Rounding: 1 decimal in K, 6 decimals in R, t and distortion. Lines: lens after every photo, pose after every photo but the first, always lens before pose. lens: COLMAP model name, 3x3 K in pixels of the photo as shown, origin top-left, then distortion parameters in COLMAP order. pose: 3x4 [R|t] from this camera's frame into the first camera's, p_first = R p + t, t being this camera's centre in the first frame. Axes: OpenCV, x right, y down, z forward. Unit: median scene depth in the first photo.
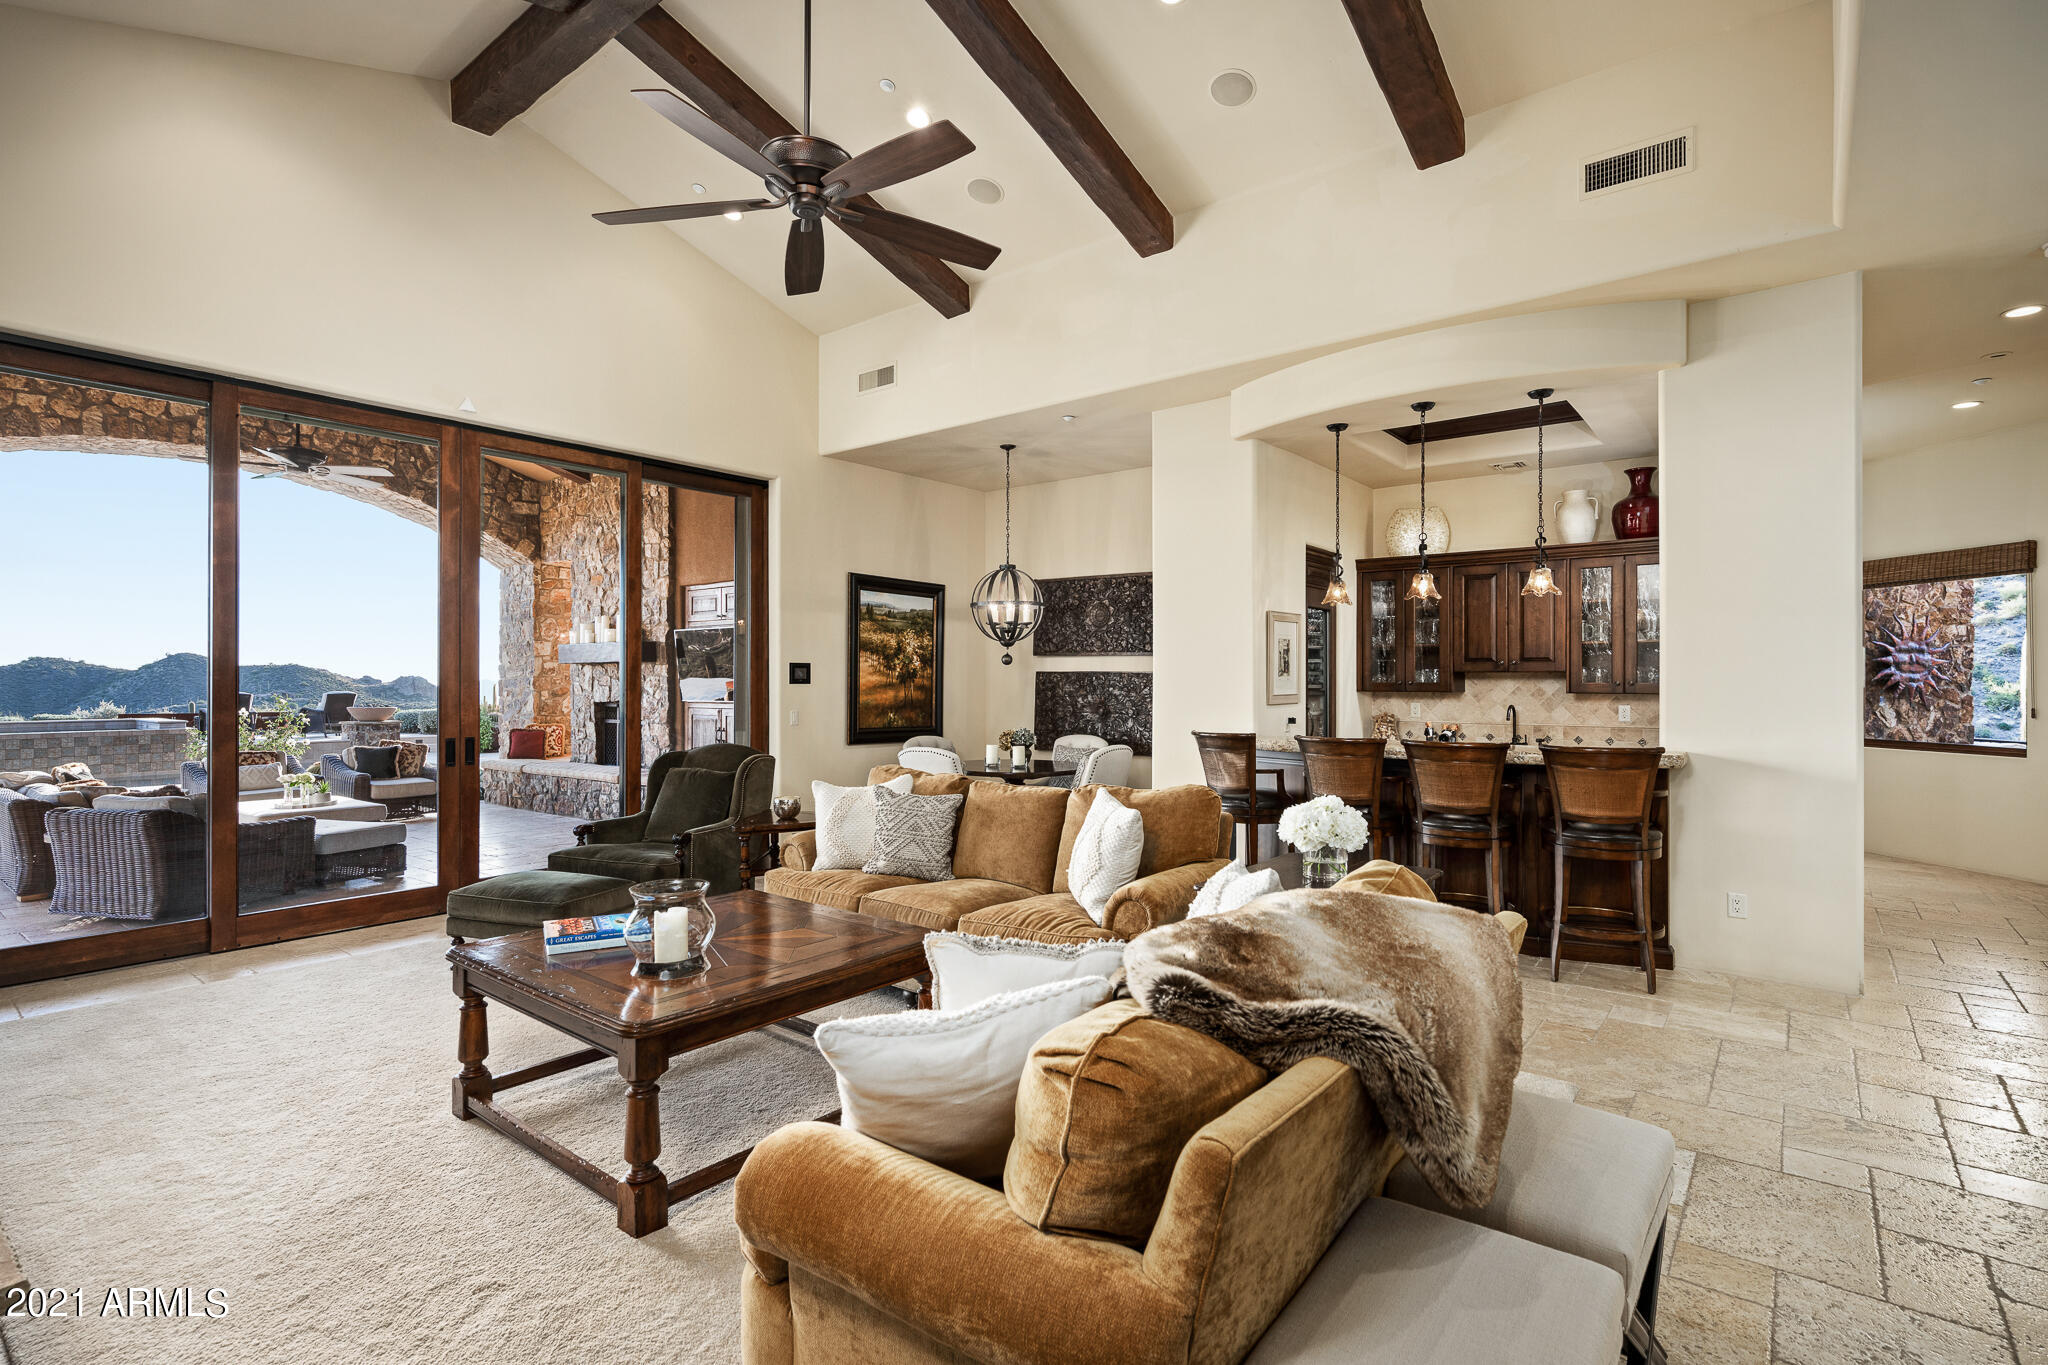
lens RADIAL K [[1043.5, 0, 957.1], [0, 1043.5, 681.8], [0, 0, 1]] dist [0.002849, -0.001672]
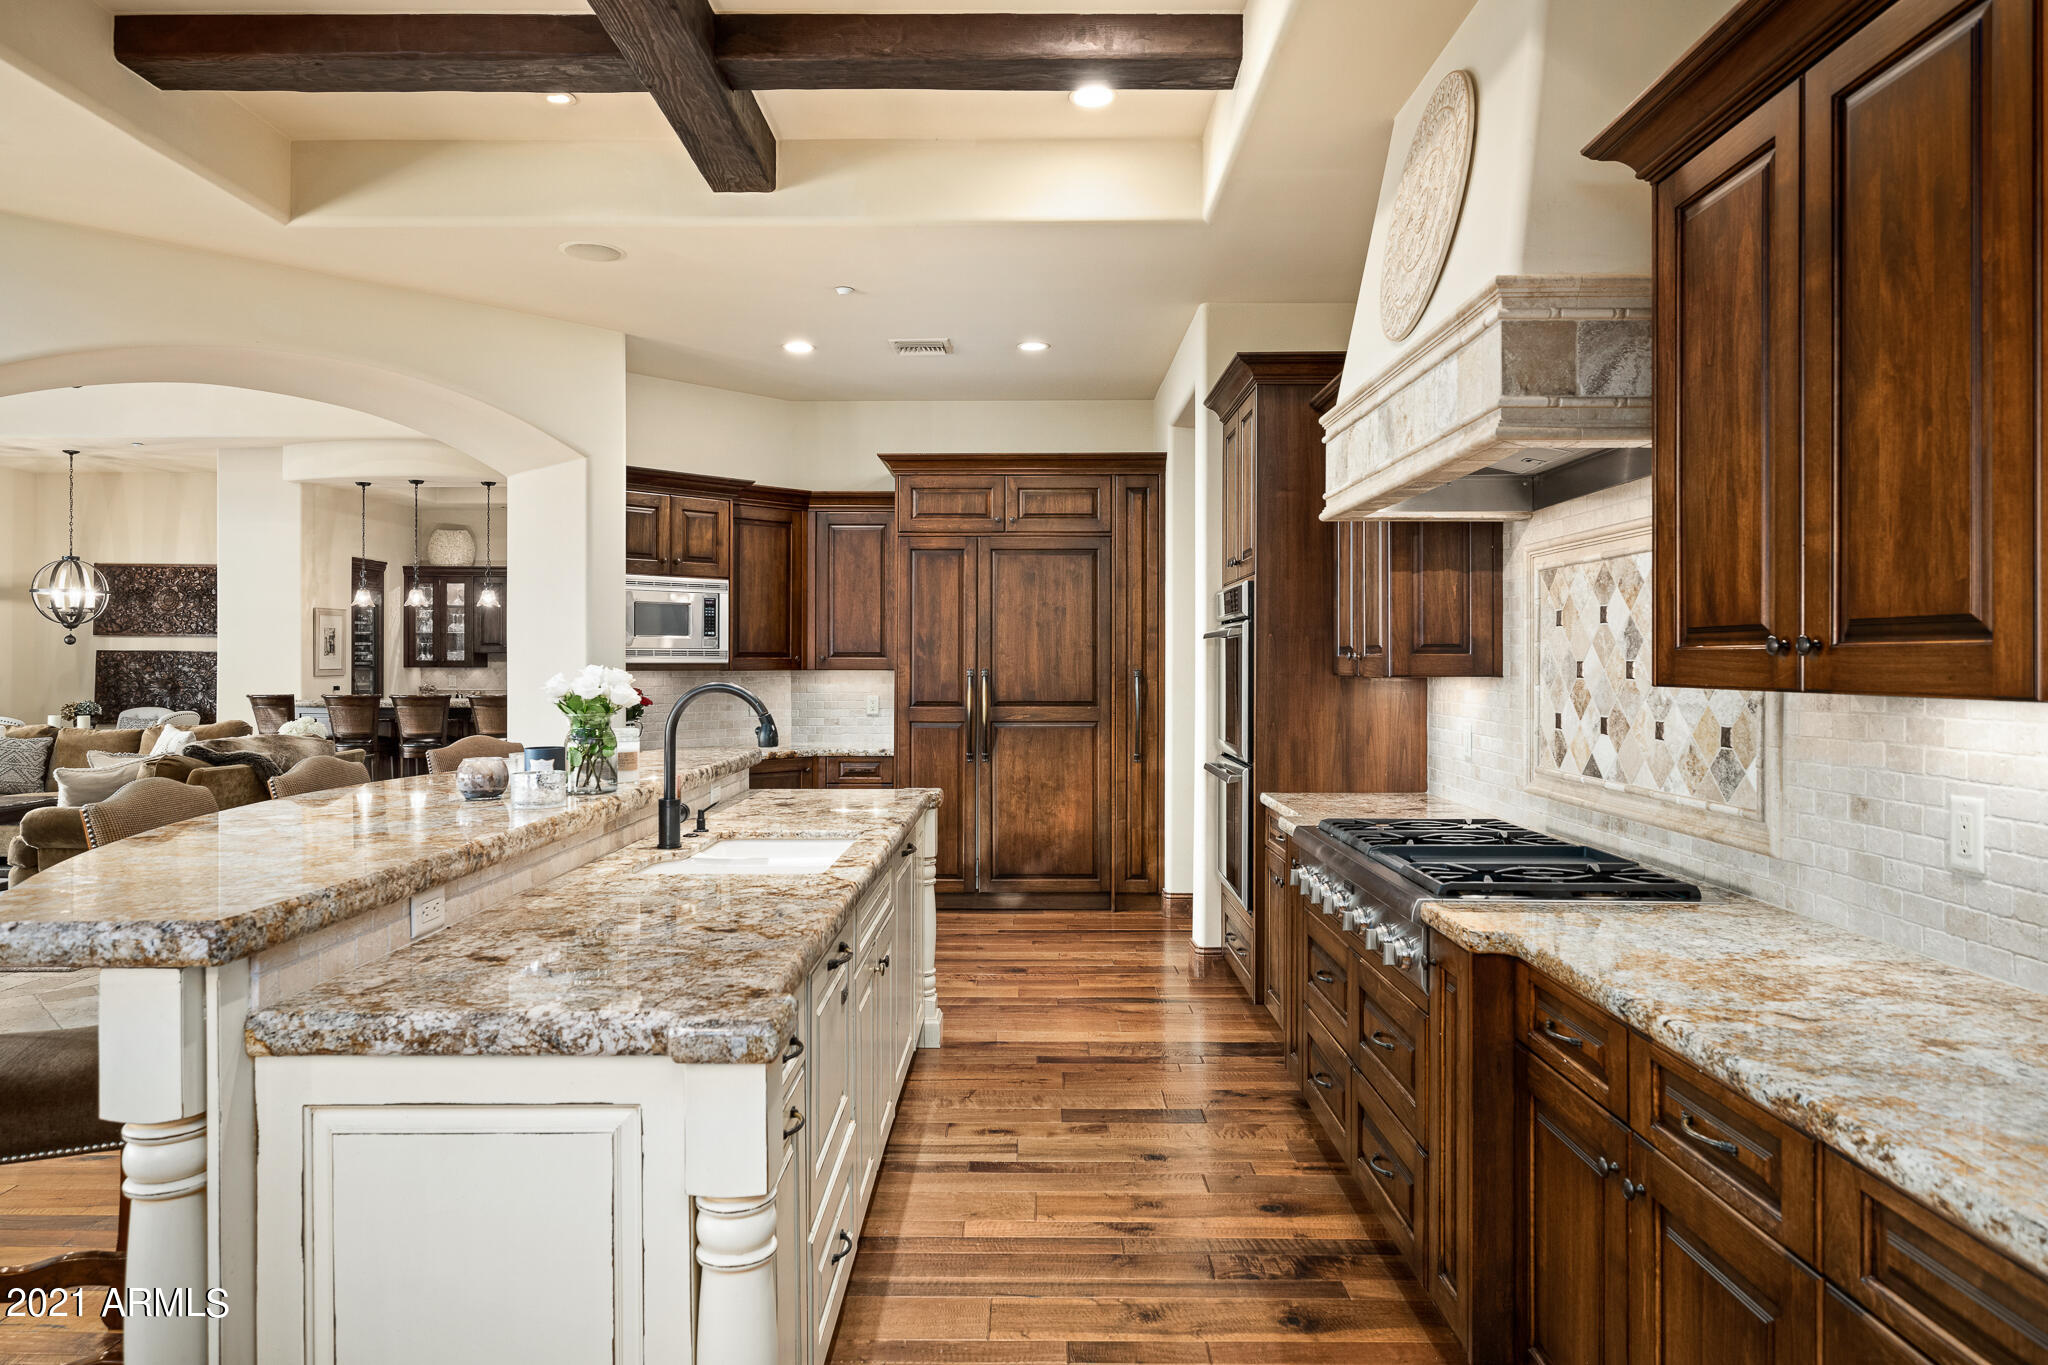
lens RADIAL K [[1246.8, 0, 1009.9], [0, 1246.8, 653.2], [0, 0, 1]] dist [-0.002697, 0.000150]
pose [[0.745783, 0.004114, 0.666176, -0.083483], [0.000886, 0.999974, -0.007167, 0.003308], [-0.666188, 0.005935, 0.745760, -0.626029]]
